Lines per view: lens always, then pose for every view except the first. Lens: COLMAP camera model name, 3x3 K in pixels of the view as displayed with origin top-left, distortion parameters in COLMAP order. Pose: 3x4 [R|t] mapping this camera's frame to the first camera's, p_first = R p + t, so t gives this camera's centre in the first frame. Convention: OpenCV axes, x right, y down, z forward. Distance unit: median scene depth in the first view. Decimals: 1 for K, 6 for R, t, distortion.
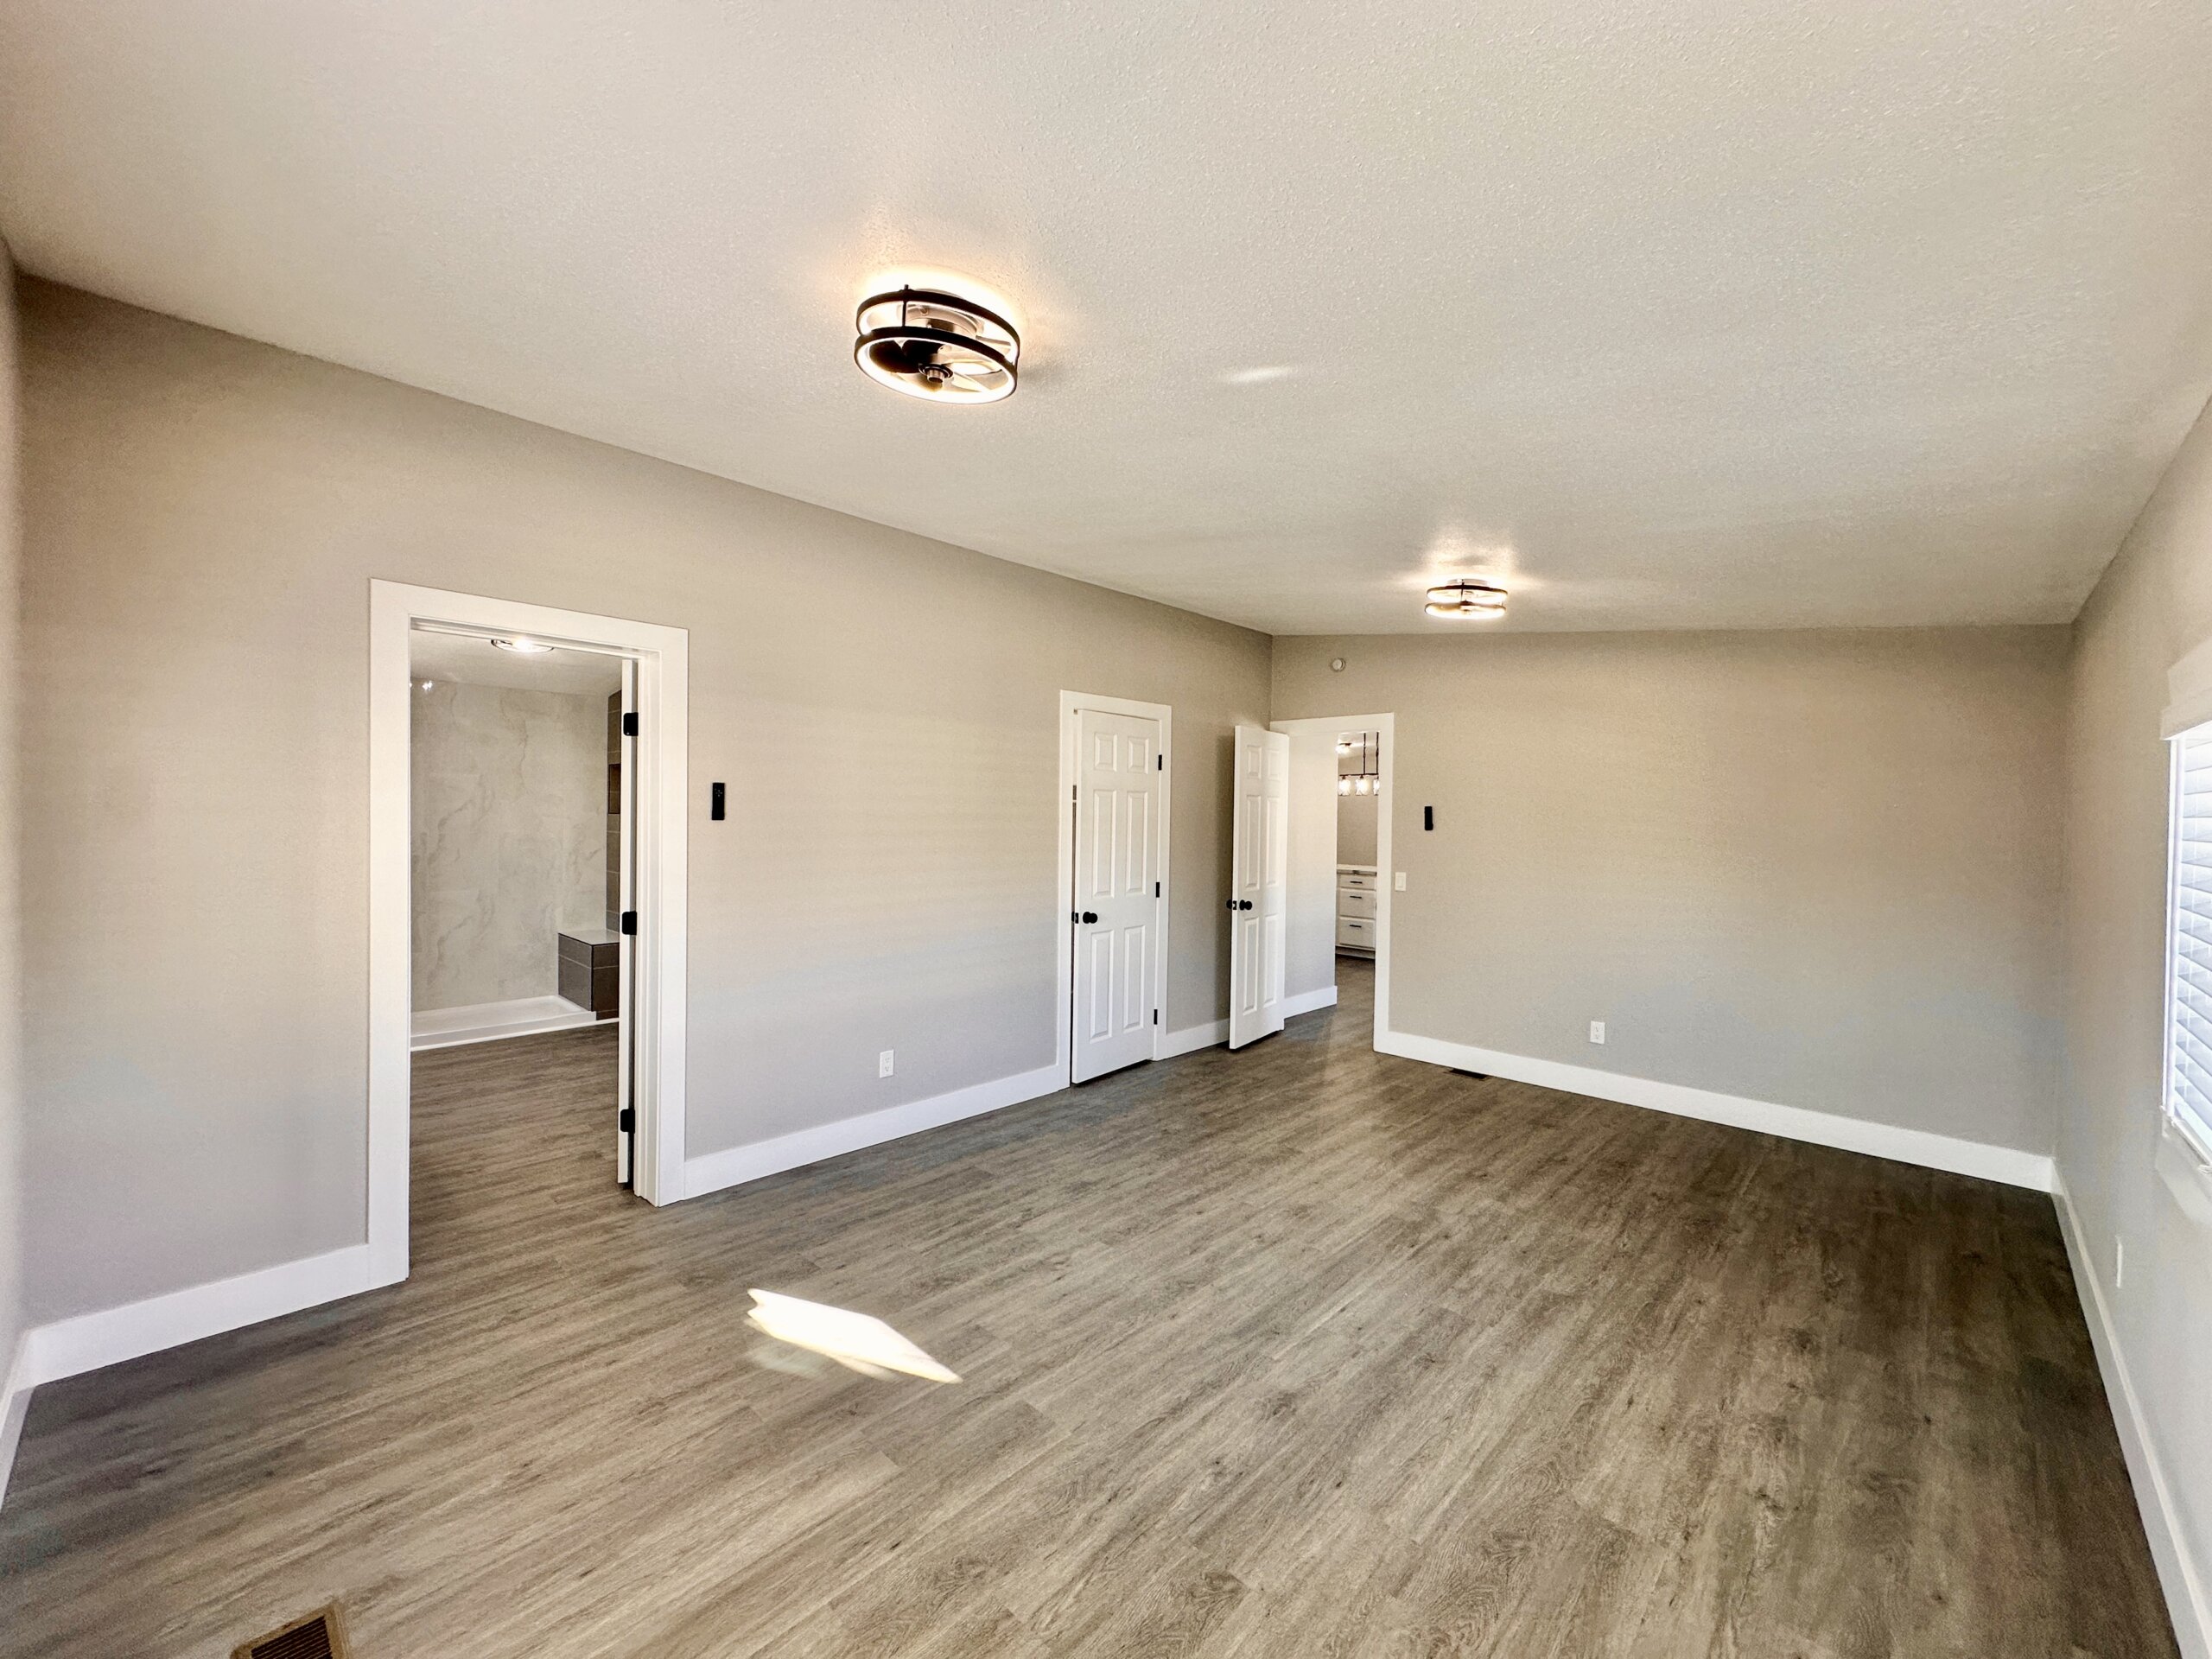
lens RADIAL K [[881.0, 0, 1104.9], [0, 881.0, 826.8], [0, 0, 1]] dist [-0.001147, 0.000690]
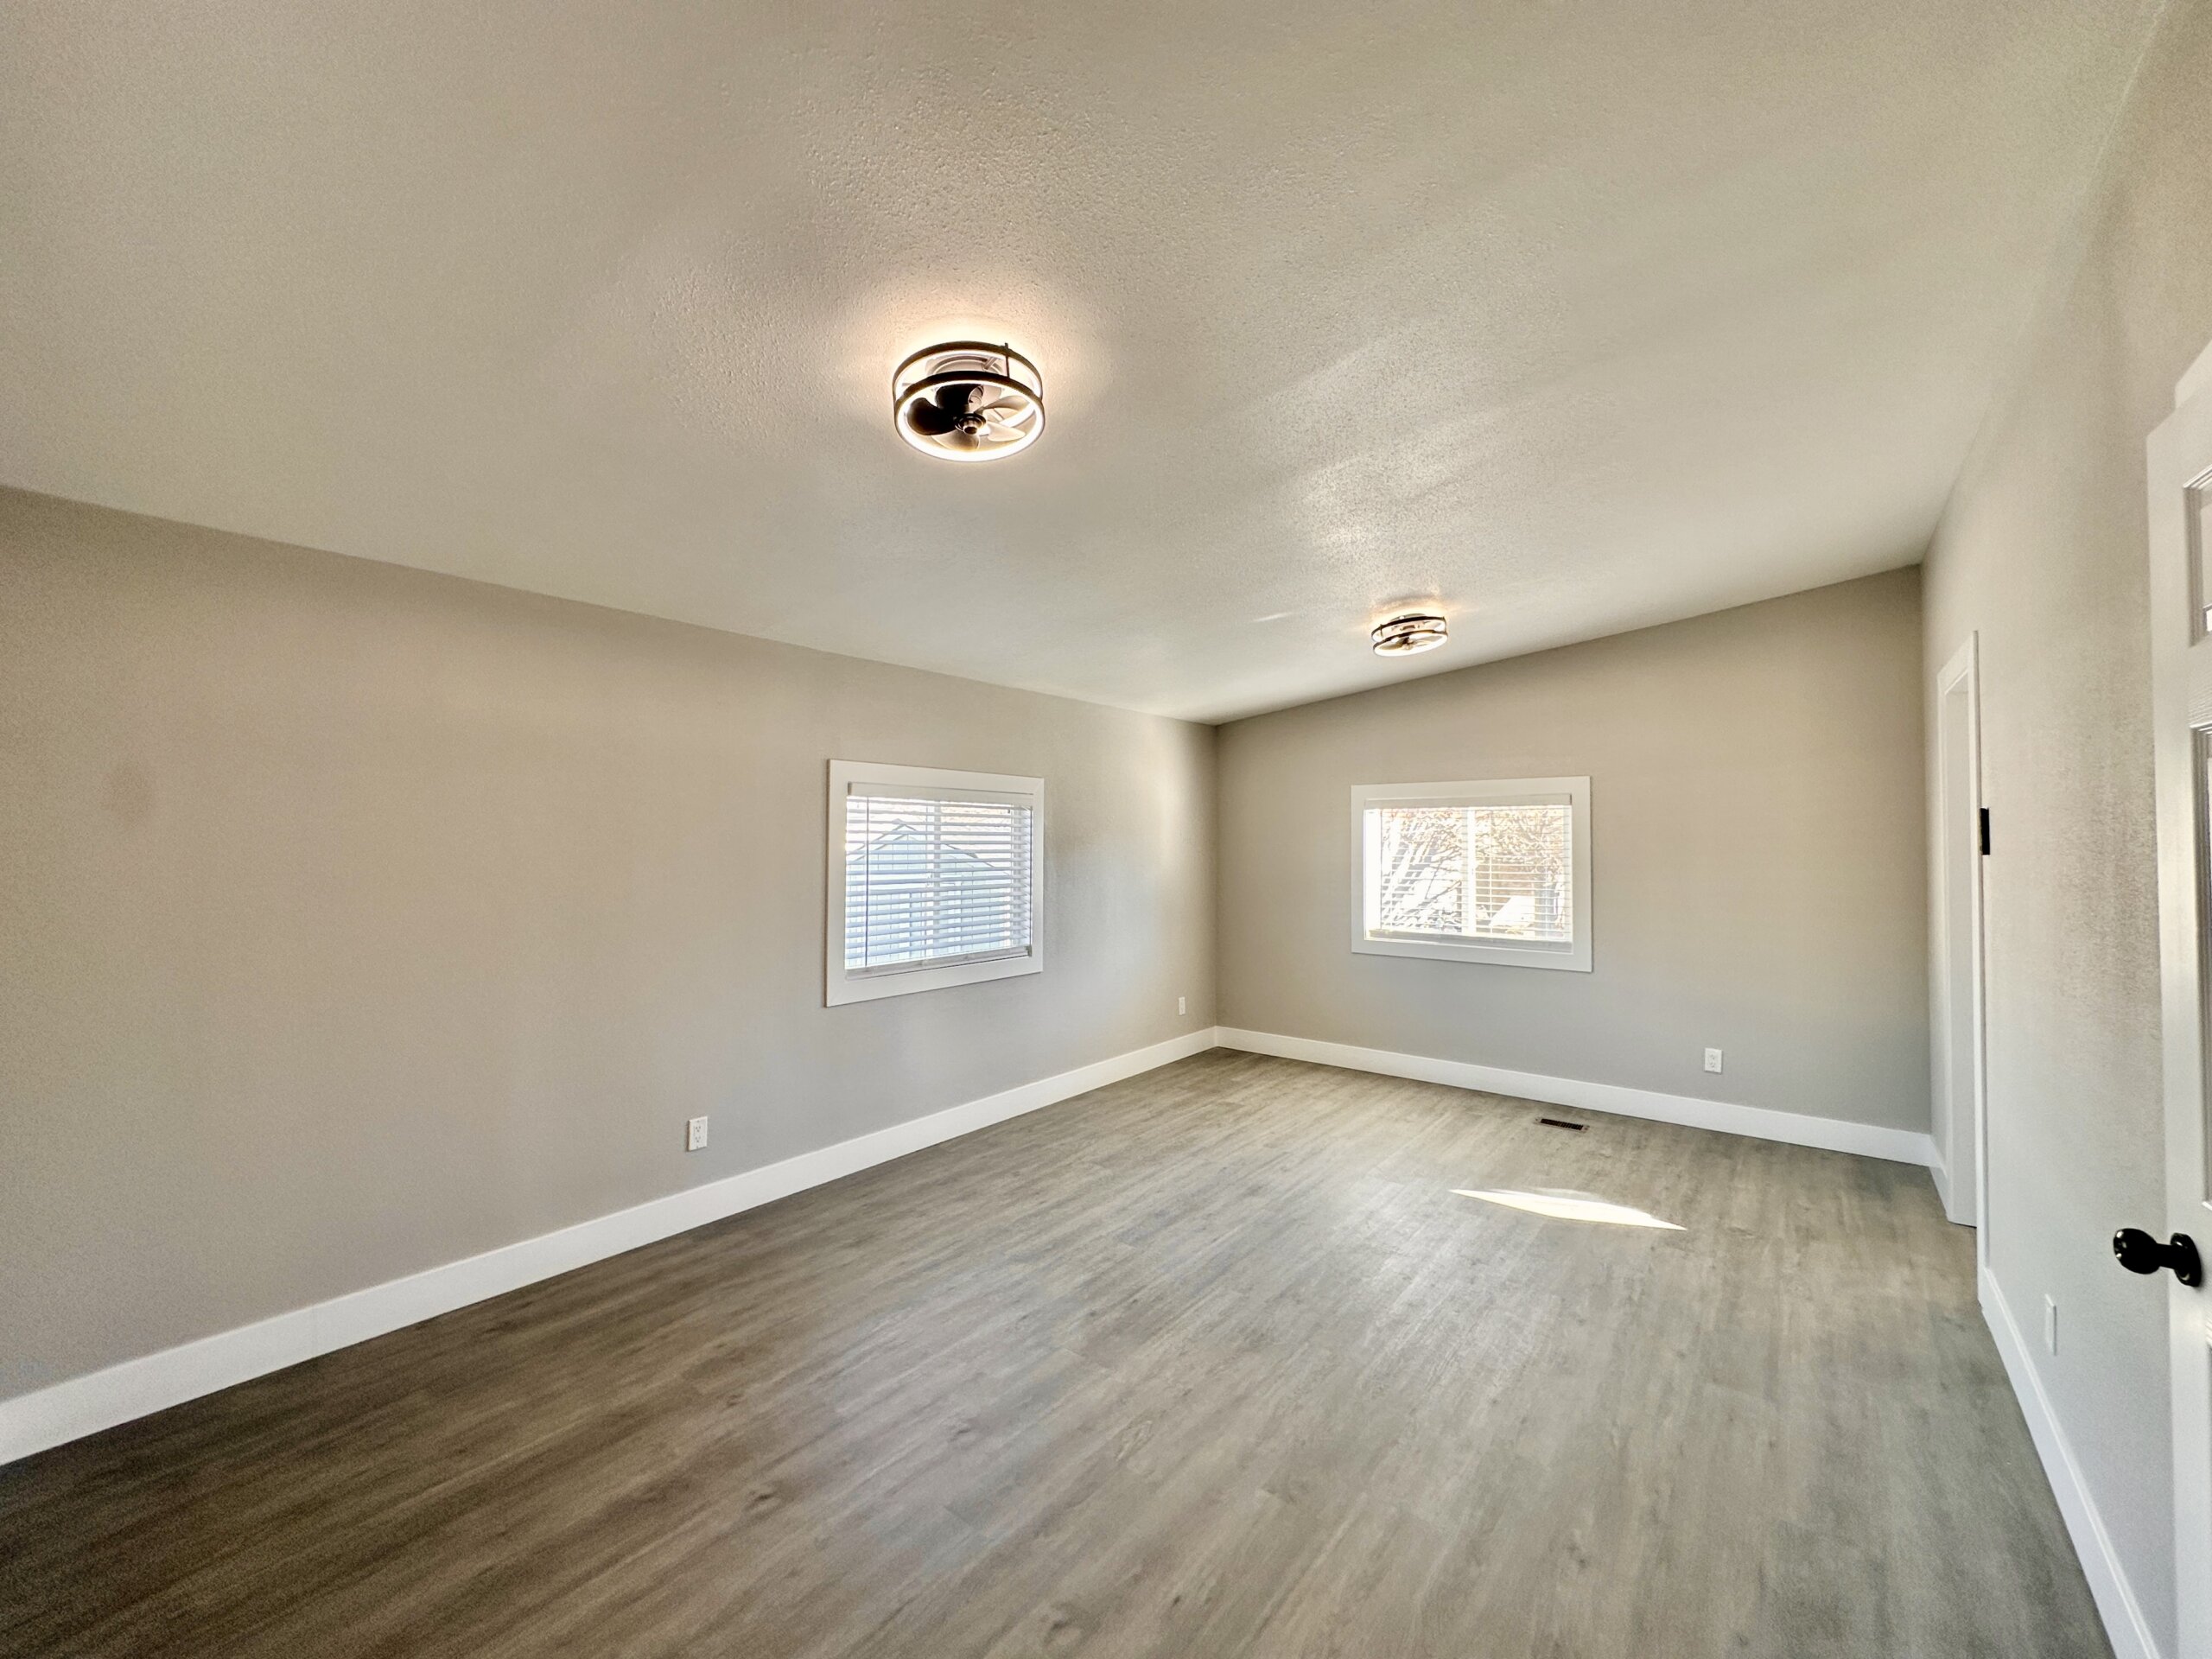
lens RADIAL K [[879.1, 0, 1107.2], [0, 879.1, 826.5], [0, 0, 1]] dist [-0.000664, 0.000479]
pose [[-0.995090, -0.020229, -0.096889, 0.474322], [-0.019542, 0.999777, -0.008036, -0.013064], [0.097030, -0.006103, -0.995263, 1.904522]]
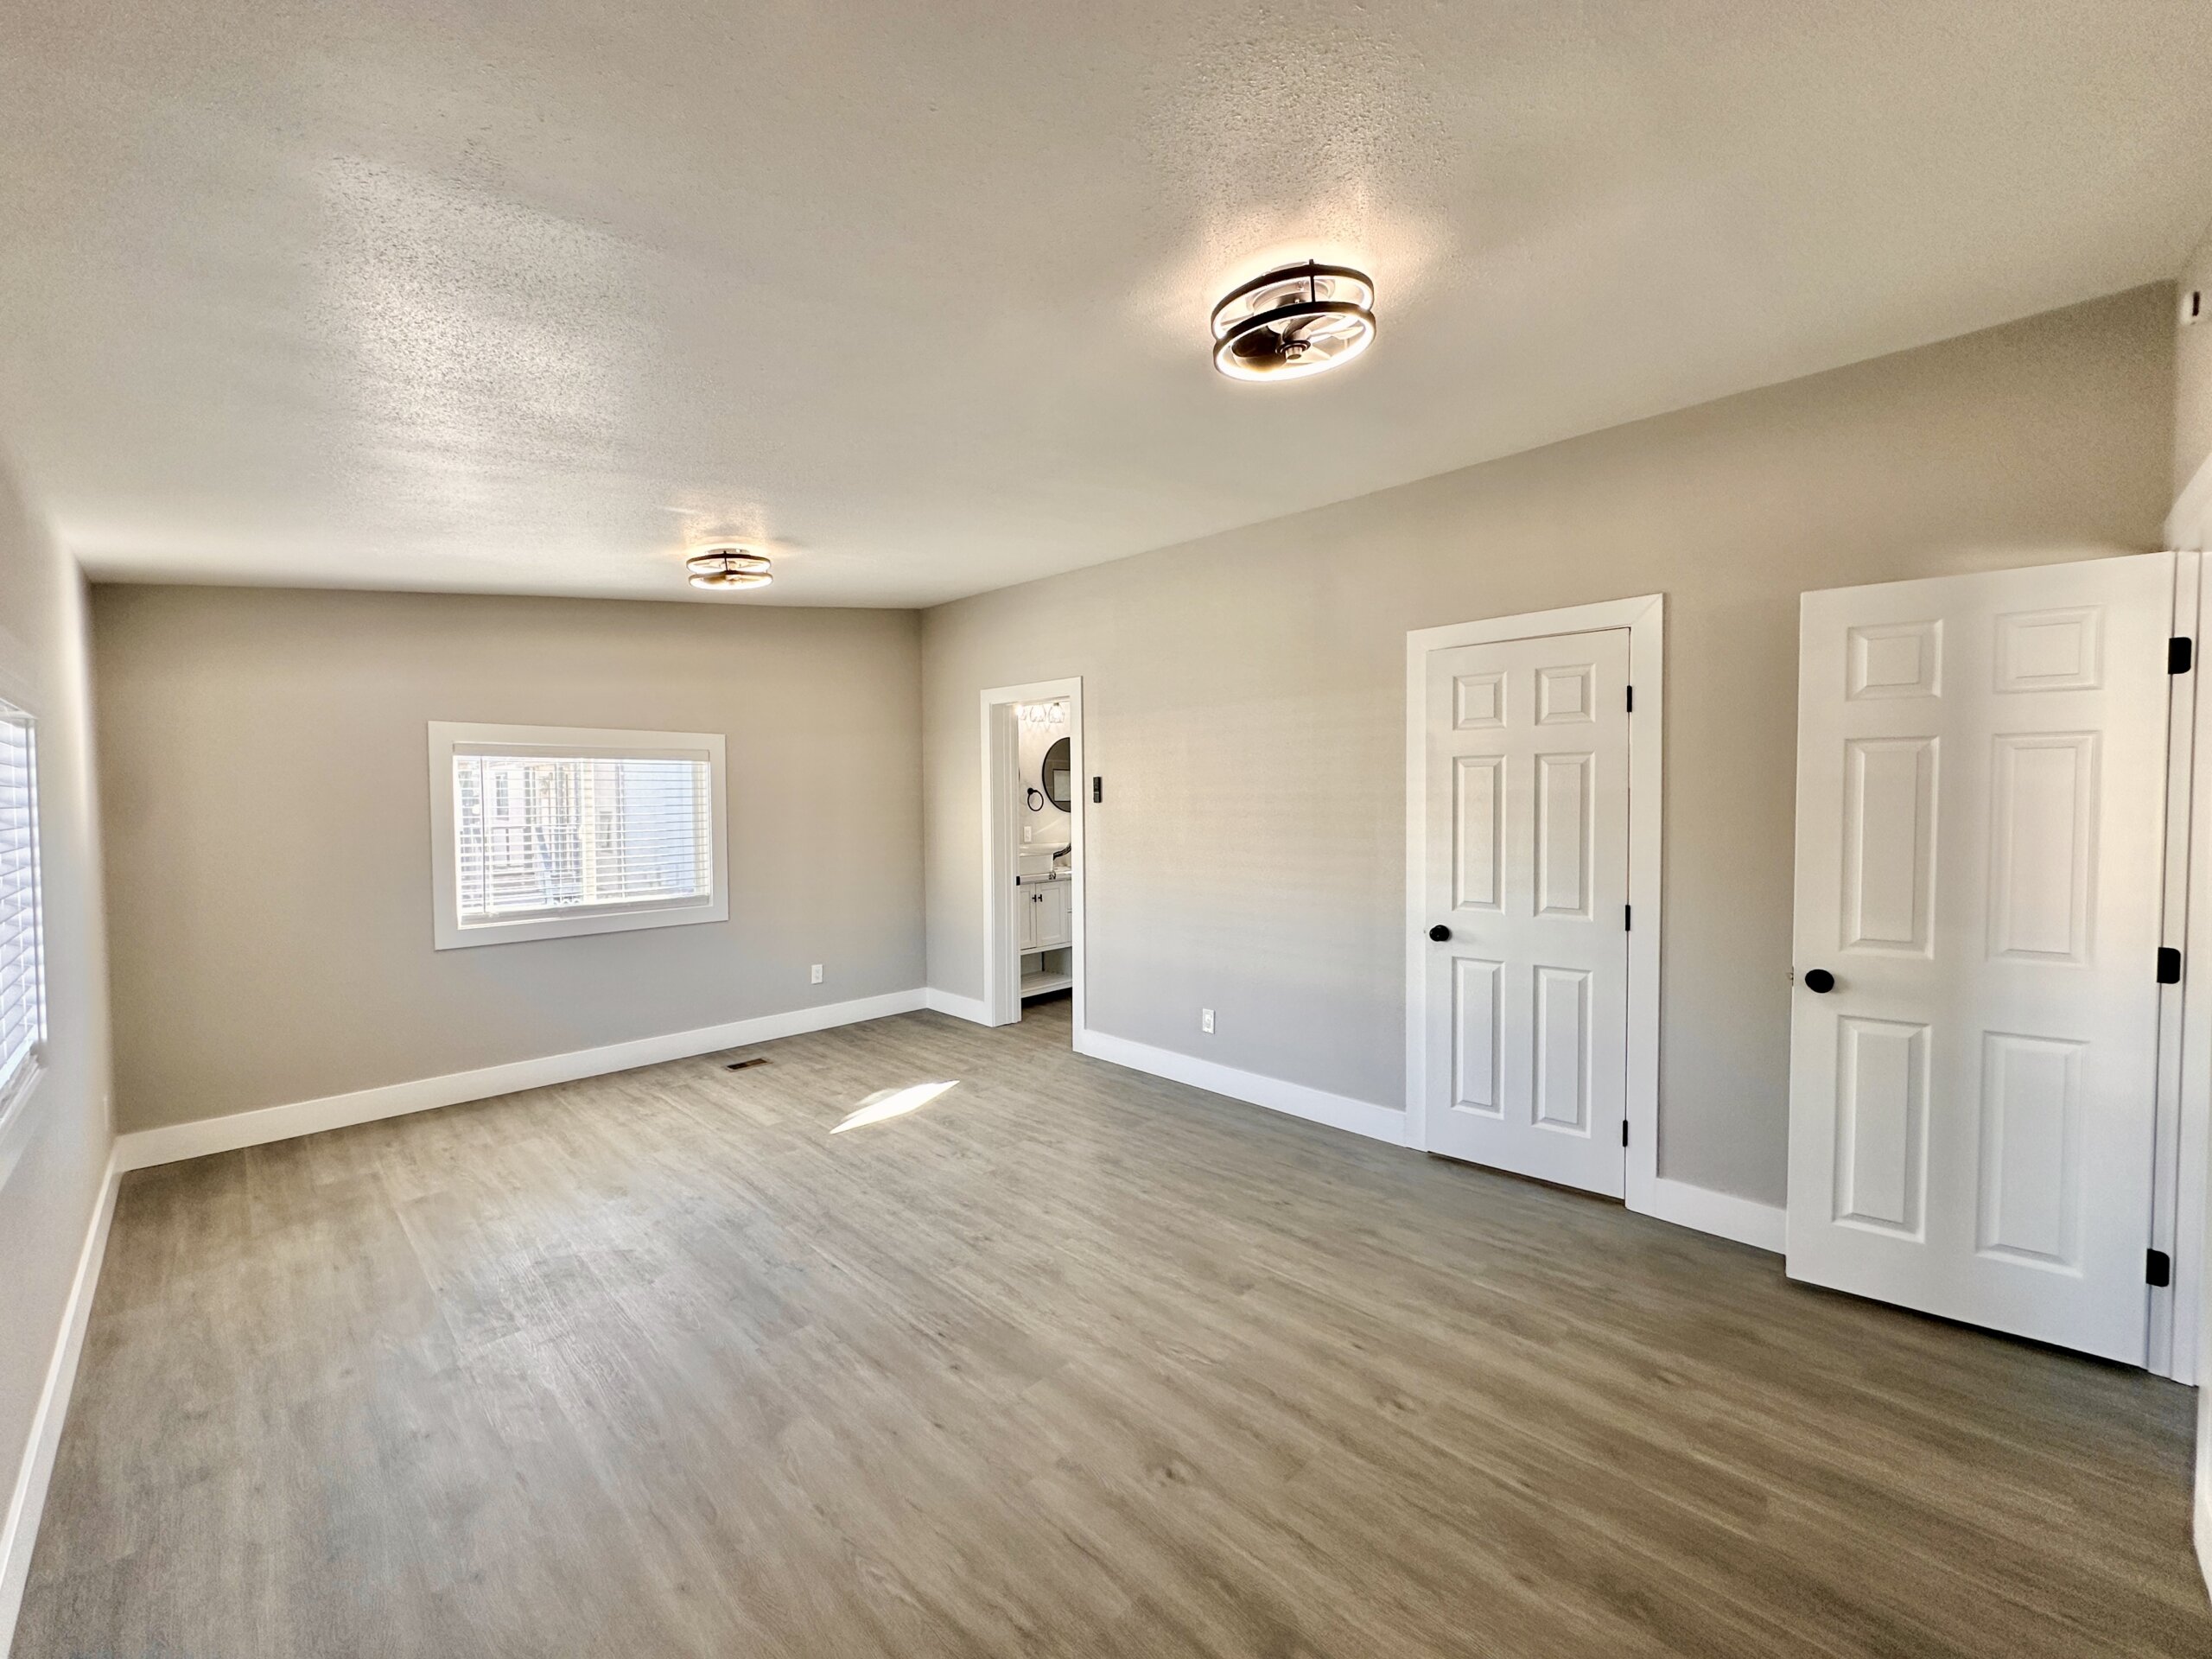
lens RADIAL K [[881.0, 0, 1104.9], [0, 881.0, 826.8], [0, 0, 1]] dist [-0.001147, 0.000690]
pose [[-0.011943, 0.018446, -0.999759, 1.121522], [-0.006865, 0.999805, 0.018529, 0.005153], [0.999905, 0.007085, -0.011814, 1.145989]]
